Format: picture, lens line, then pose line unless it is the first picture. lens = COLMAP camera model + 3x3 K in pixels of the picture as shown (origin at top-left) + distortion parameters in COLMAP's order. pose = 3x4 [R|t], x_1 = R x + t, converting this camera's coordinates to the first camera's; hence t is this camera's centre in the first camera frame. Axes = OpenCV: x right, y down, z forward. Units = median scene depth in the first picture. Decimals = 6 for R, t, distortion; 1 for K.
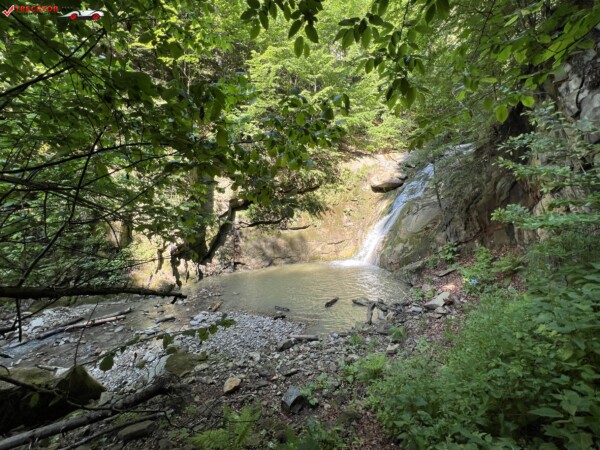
lens RADIAL K [[239.1, 0, 300.4], [0, 239.1, 226.4], [0, 0, 1]] dist [-0.000868, -0.000416]
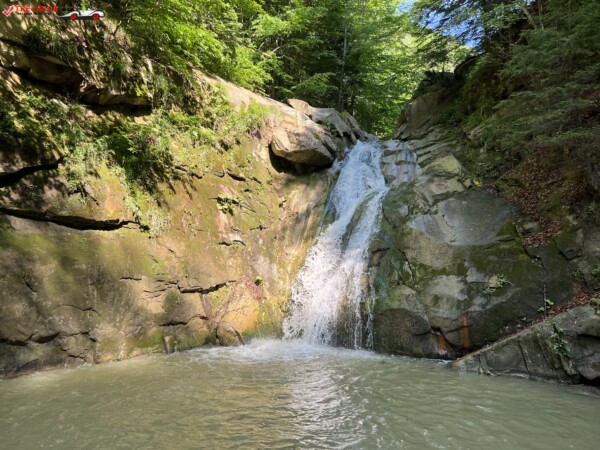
lens RADIAL K [[449.6, 0, 301.4], [0, 449.6, 229.1], [0, 0, 1]] dist [0.065686, -0.076617]
pose [[0.722031, 0.132307, 0.679092, -0.201275], [-0.010324, 0.983496, -0.180637, 0.114834], [-0.691784, 0.123415, 0.711480, 0.578433]]
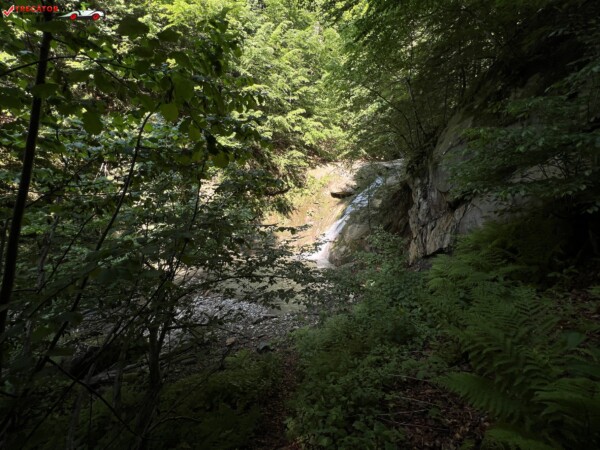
lens RADIAL K [[236.7, 0, 300.0], [0, 236.7, 227.2], [0, 0, 1]] dist [0.000277, -0.000020]
pose [[0.990480, 0.052198, 0.127373, -0.005759], [-0.066834, 0.991291, 0.113474, -0.151318], [-0.120340, -0.120907, 0.985343, -0.248607]]
